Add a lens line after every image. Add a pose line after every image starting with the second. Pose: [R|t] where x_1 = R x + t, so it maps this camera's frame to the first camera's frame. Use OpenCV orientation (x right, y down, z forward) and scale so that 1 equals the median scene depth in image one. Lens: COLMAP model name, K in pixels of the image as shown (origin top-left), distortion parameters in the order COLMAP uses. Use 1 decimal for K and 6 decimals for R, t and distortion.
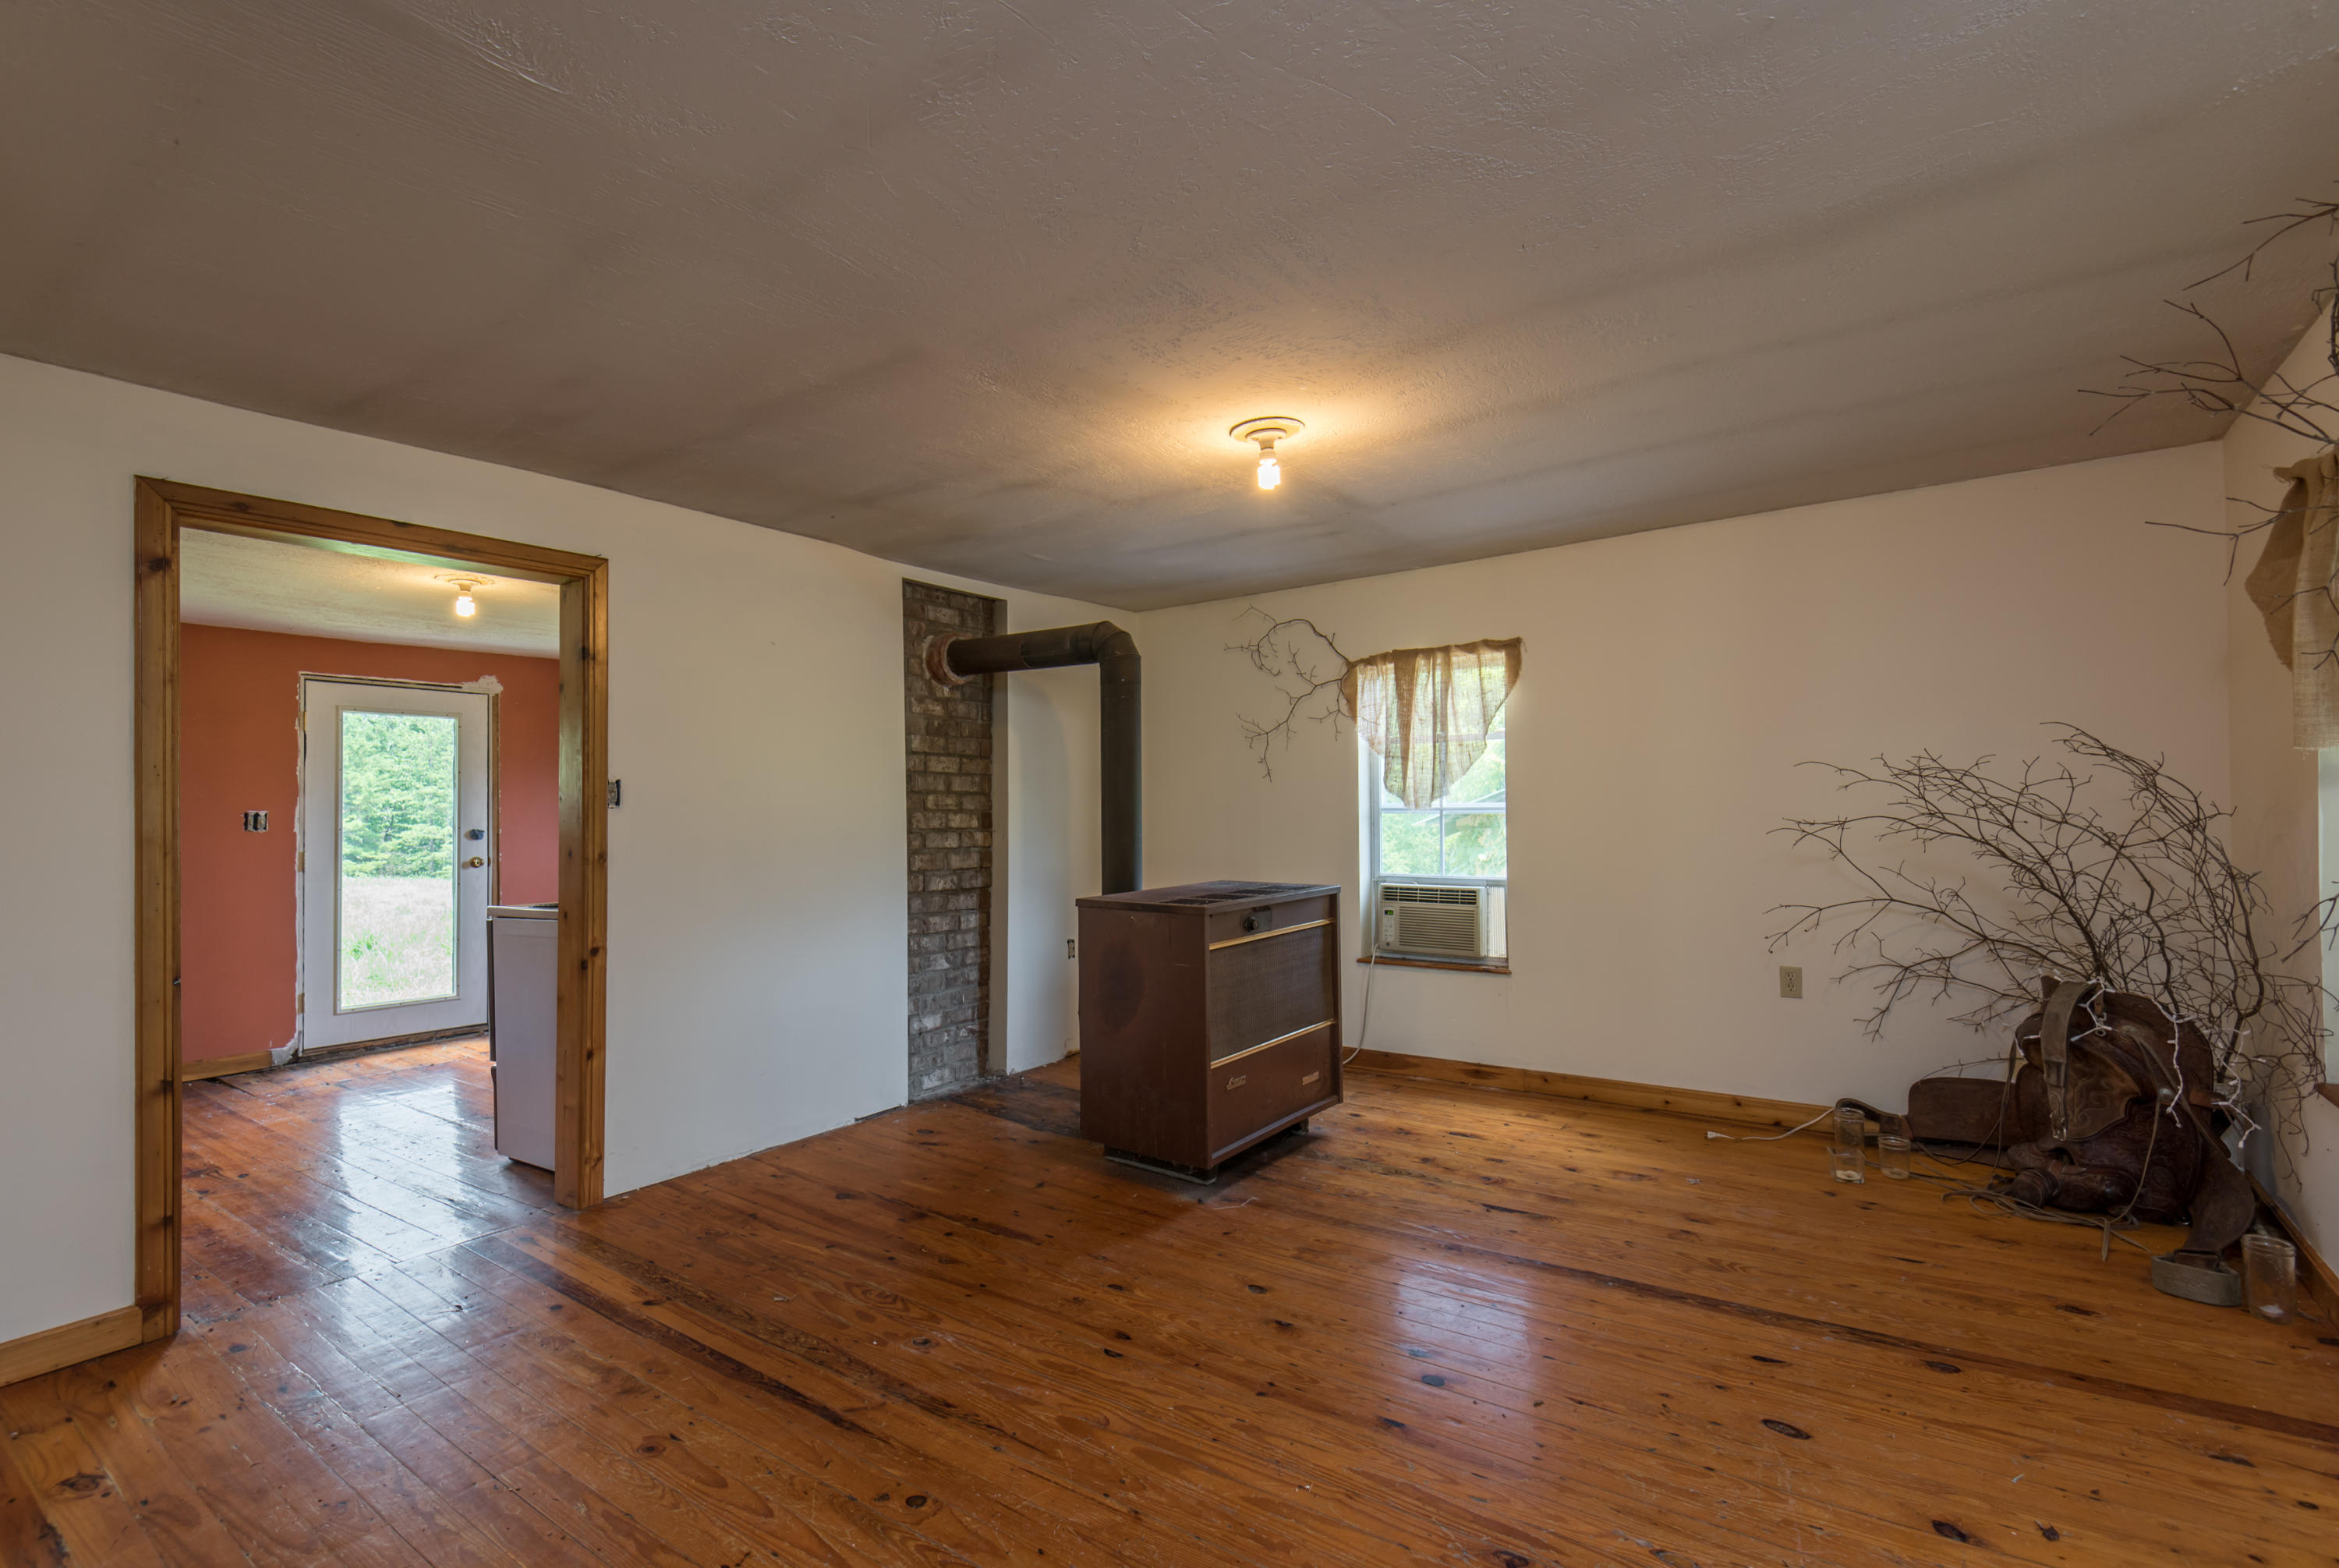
lens RADIAL K [[1059.5, 0, 1146.6], [0, 1059.5, 800.9], [0, 0, 1]] dist [0.016702, -0.009031]
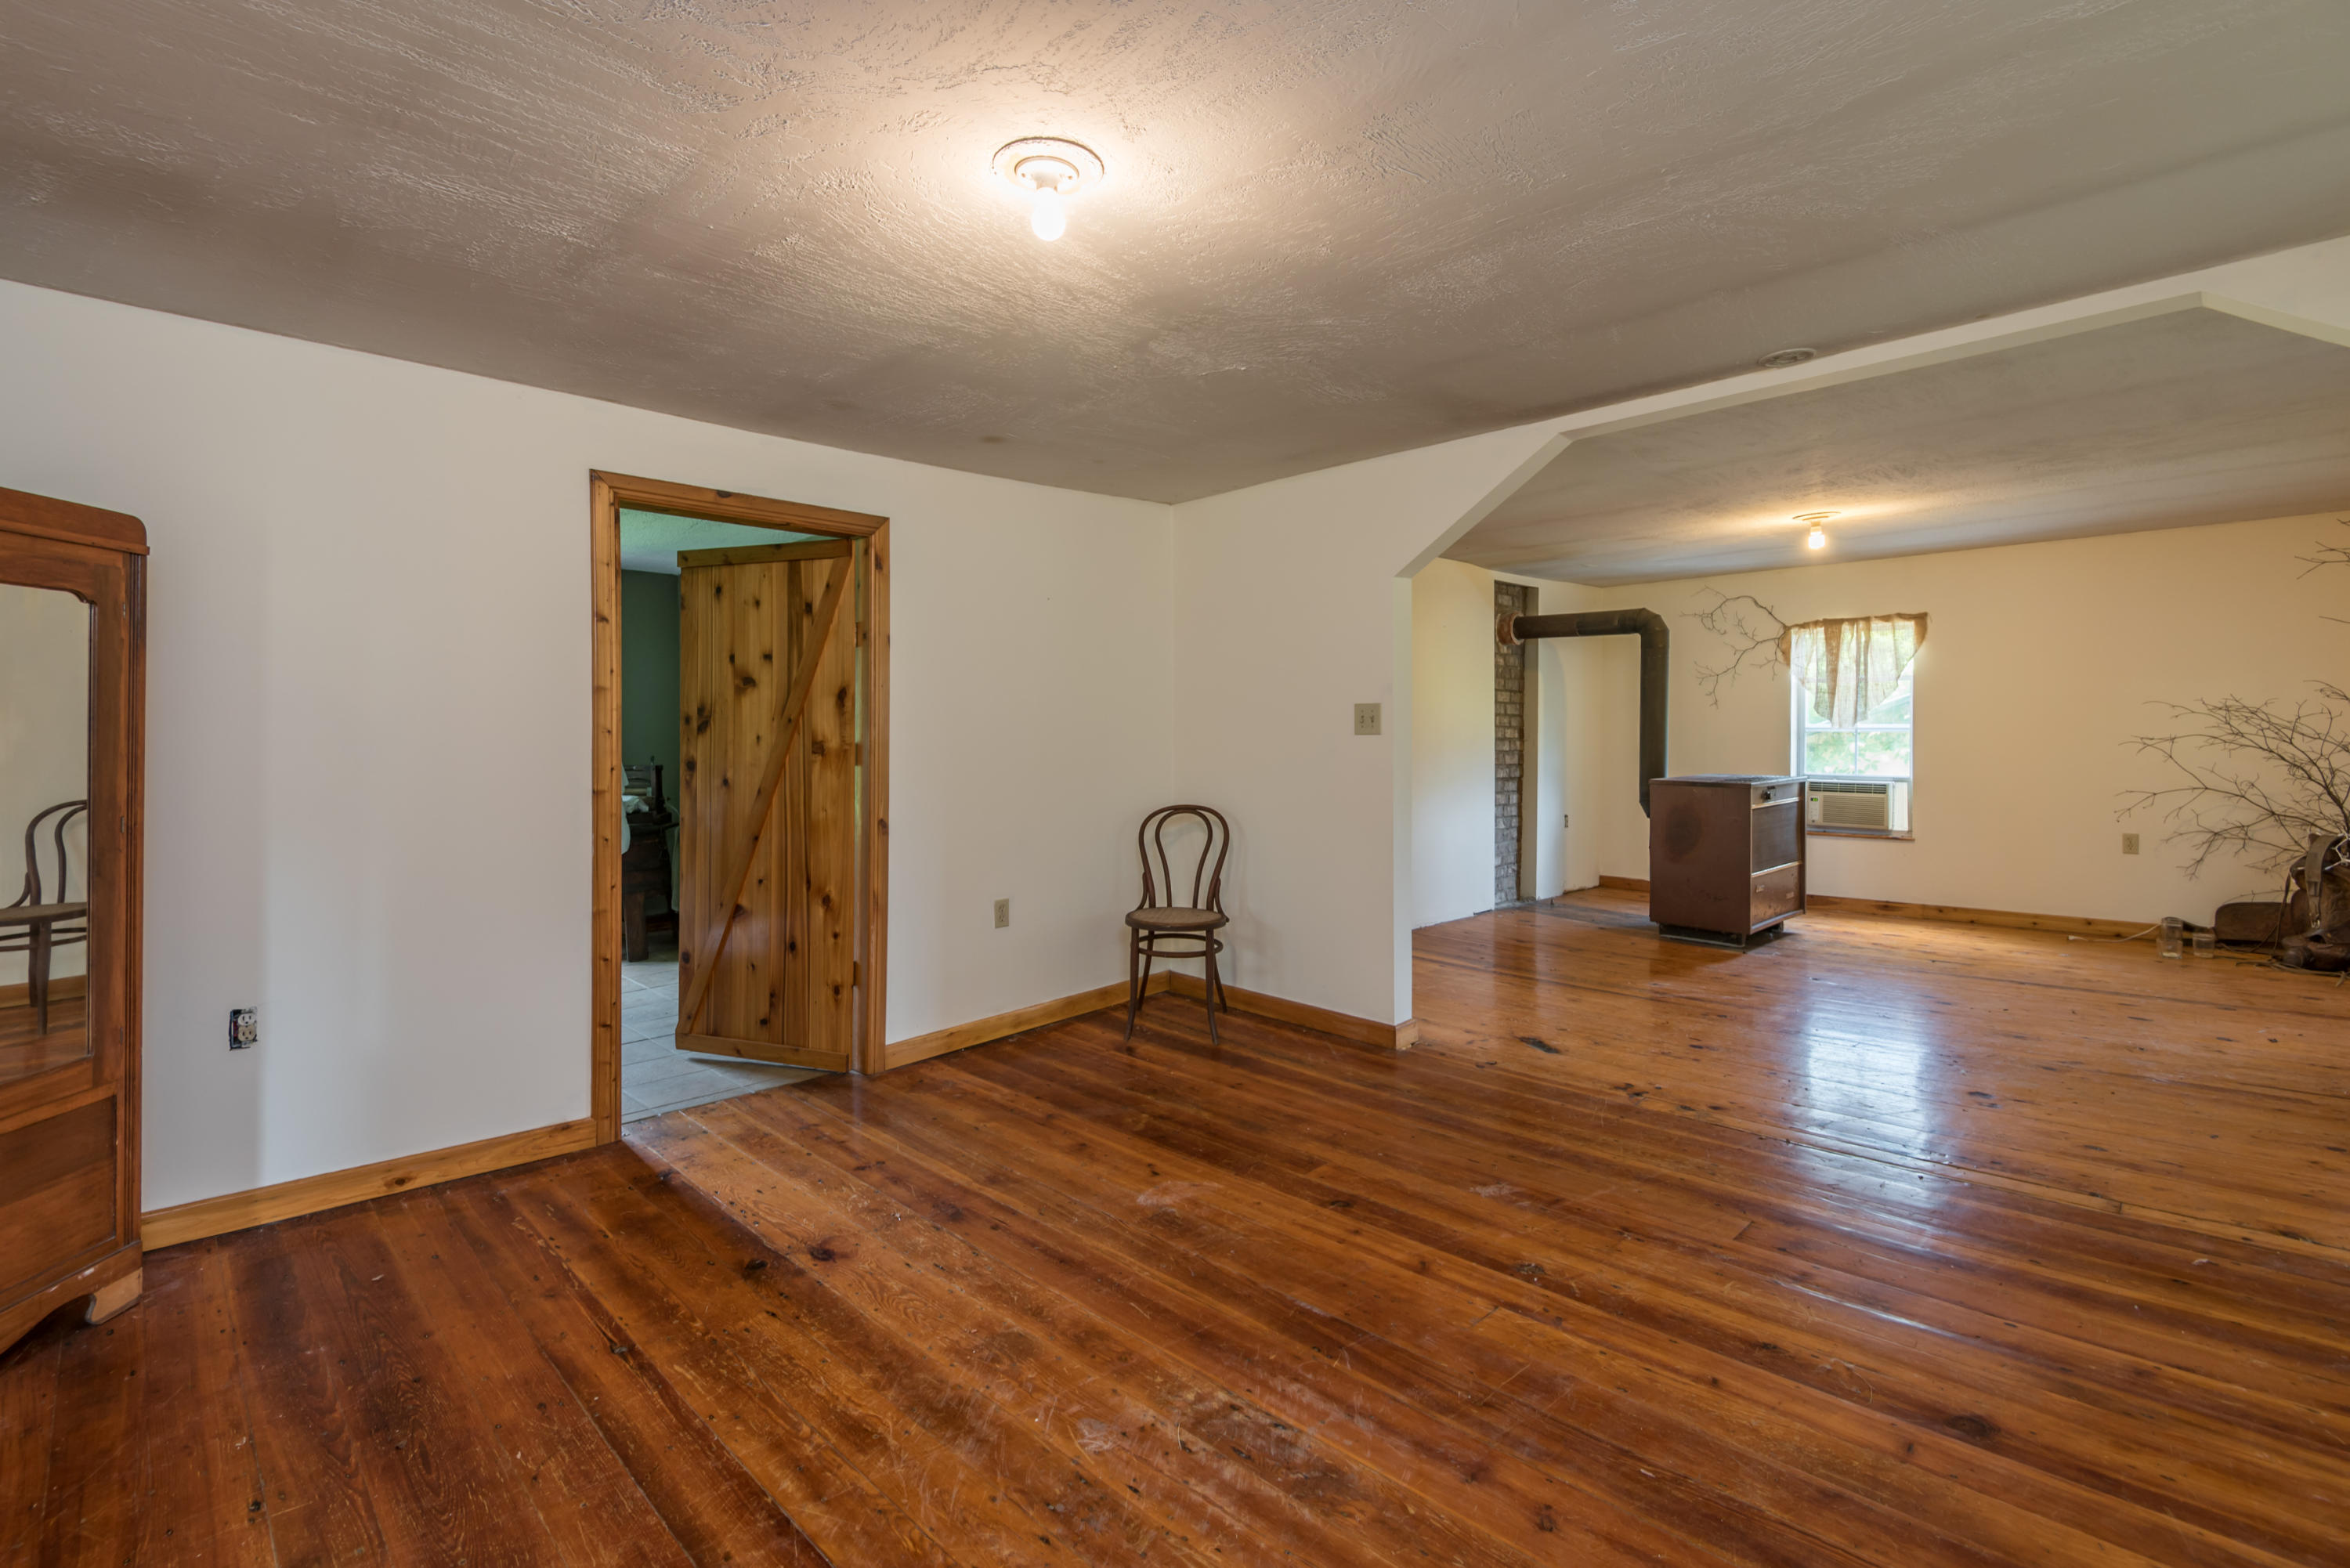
lens RADIAL K [[1064.4, 0, 1173.7], [0, 1064.4, 750.5], [0, 0, 1]] dist [0.016702, -0.009031]
pose [[0.985543, 0.013453, -0.168890, -0.419016], [-0.008544, 0.999521, 0.029760, 0.002355], [0.169209, -0.027887, 0.985186, -0.635663]]
